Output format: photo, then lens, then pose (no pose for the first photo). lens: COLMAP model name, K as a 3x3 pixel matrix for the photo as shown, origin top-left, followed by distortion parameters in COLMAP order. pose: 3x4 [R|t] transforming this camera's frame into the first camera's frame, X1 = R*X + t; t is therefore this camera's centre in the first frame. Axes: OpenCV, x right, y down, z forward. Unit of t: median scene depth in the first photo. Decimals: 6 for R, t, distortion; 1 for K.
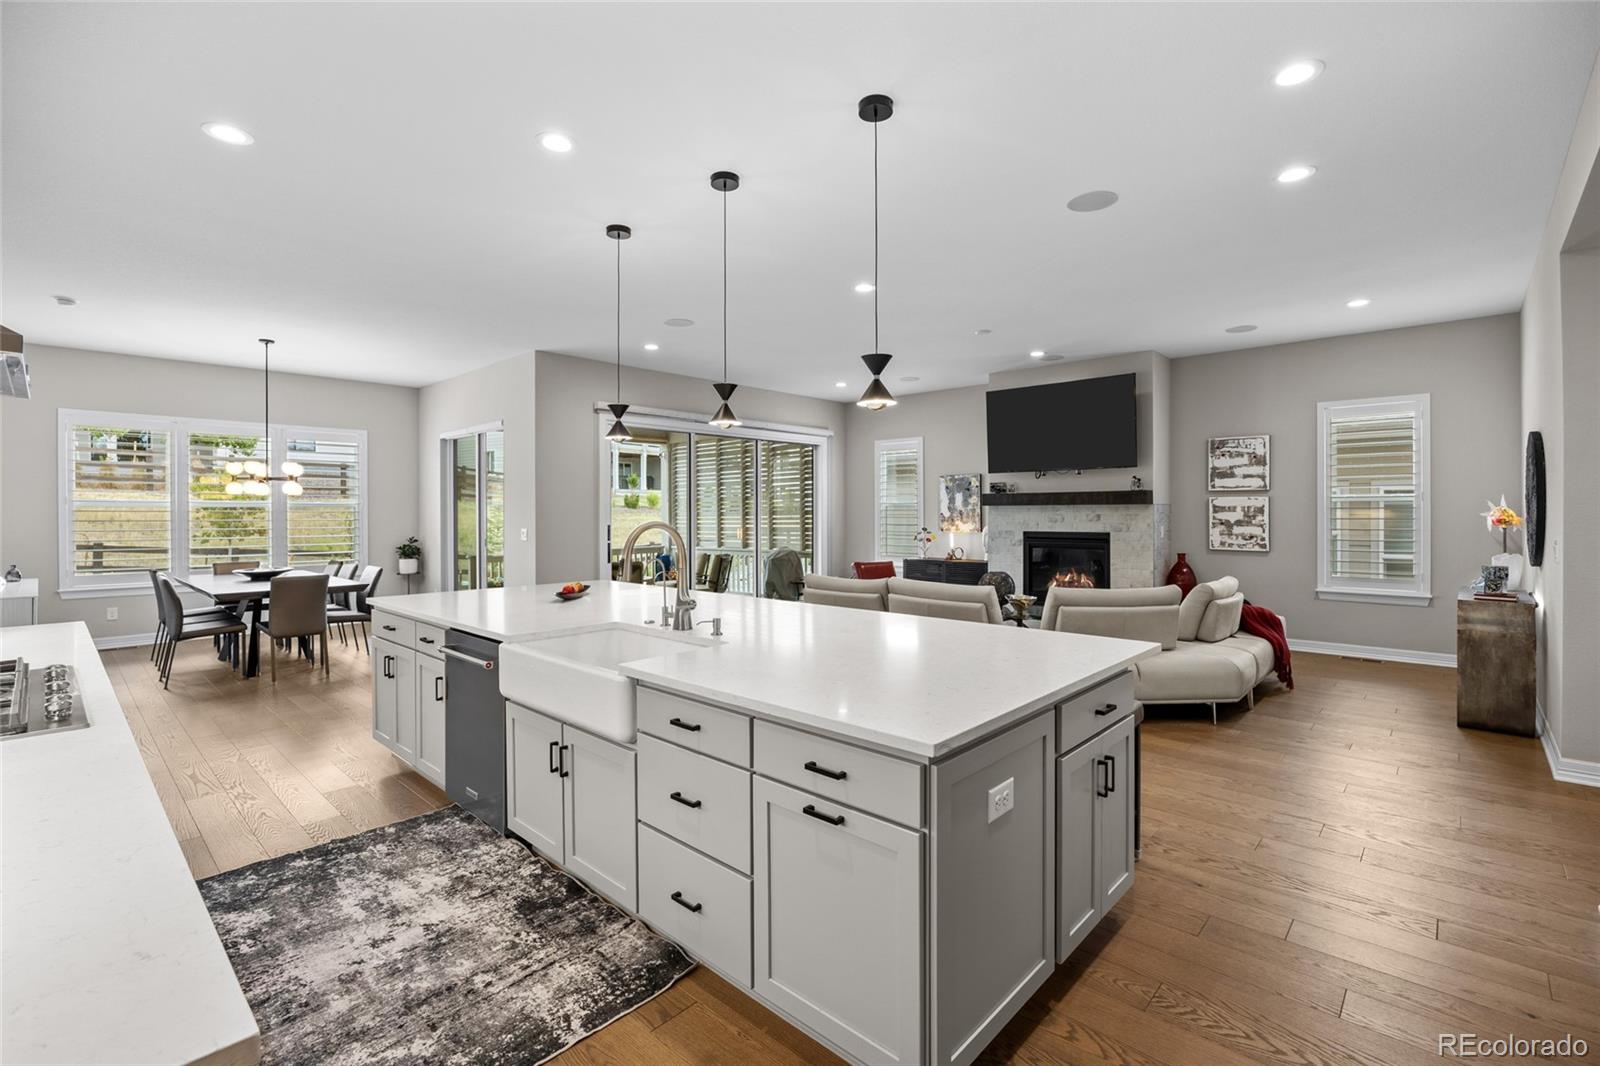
lens RADIAL K [[717.8, 0, 789.7], [0, 717.8, 524.7], [0, 0, 1]] dist [-0.003432, -0.000149]
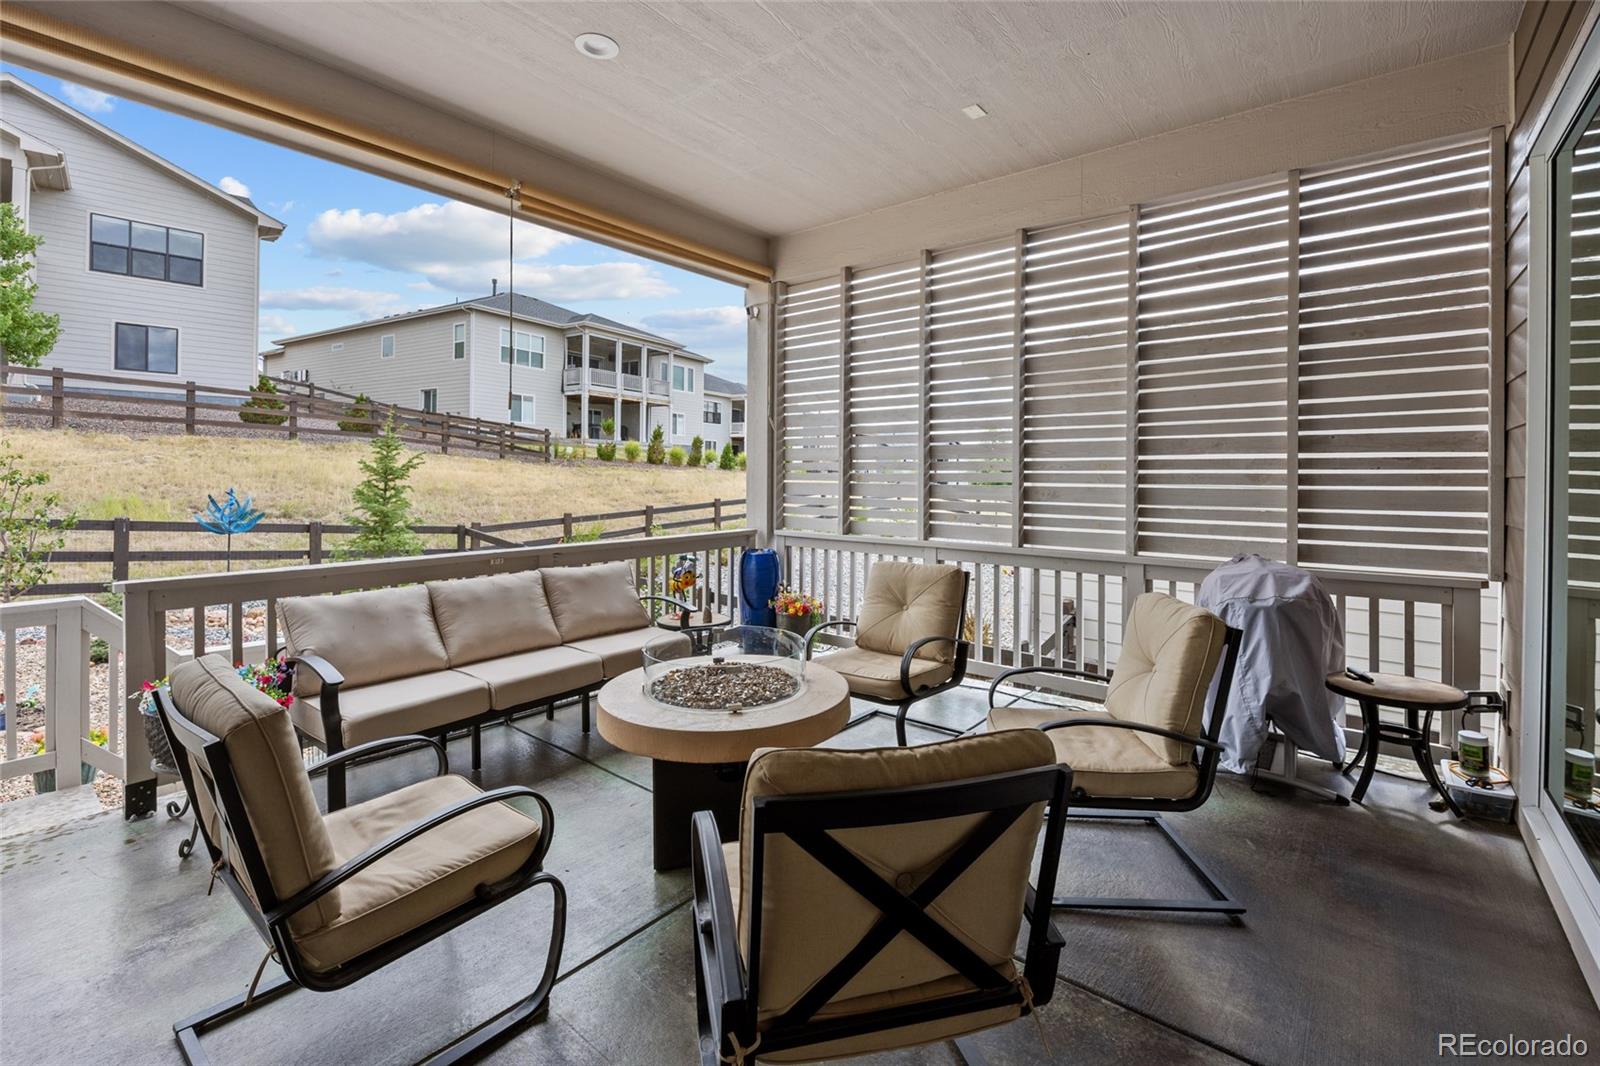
lens RADIAL K [[686.4, 0, 806.5], [0, 686.4, 482.2], [0, 0, 1]] dist [-0.000780, -0.000056]
pose [[0.996034, 0.018938, 0.086936, -0.206809], [-0.018528, 0.999813, -0.005523, 0.004346], [-0.087025, 0.003891, 0.996199, 0.693509]]
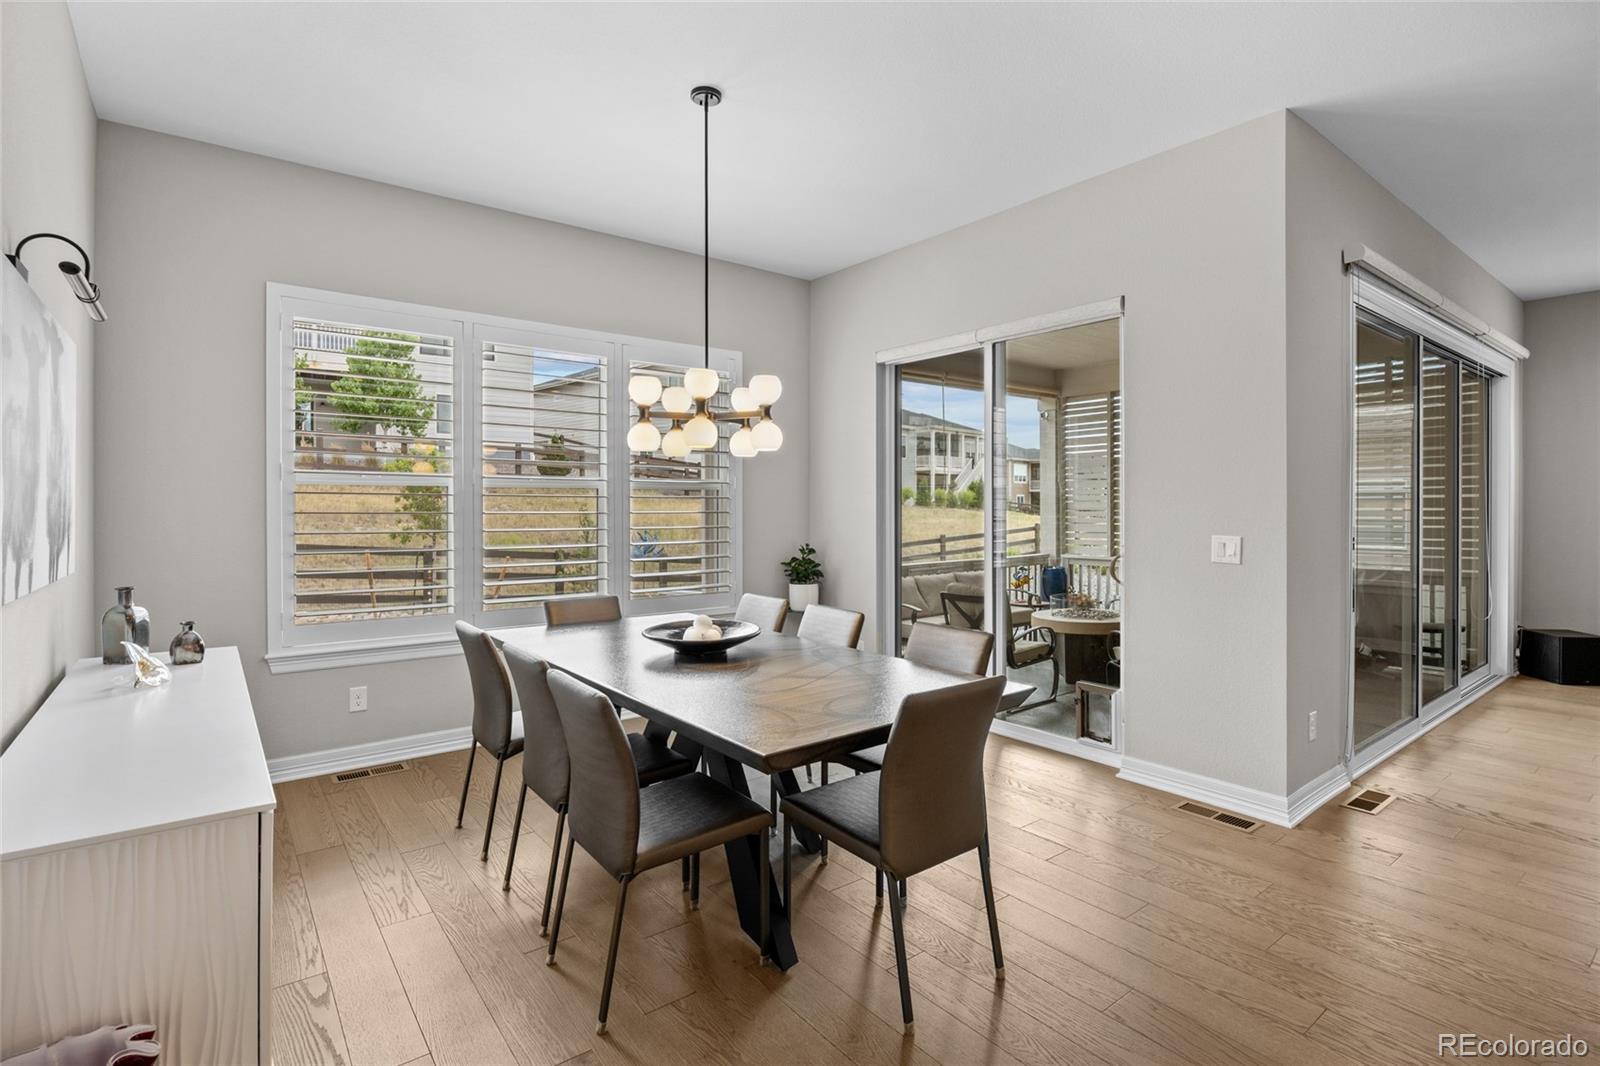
lens RADIAL K [[779.5, 0, 798.0], [0, 779.5, 523.1], [0, 0, 1]] dist [0.001382, 0.000161]
pose [[0.990311, 0.006061, -0.138732, -0.345110], [-0.005273, 0.999968, 0.006049, -0.002159], [0.138764, -0.005259, 0.990312, 0.308661]]
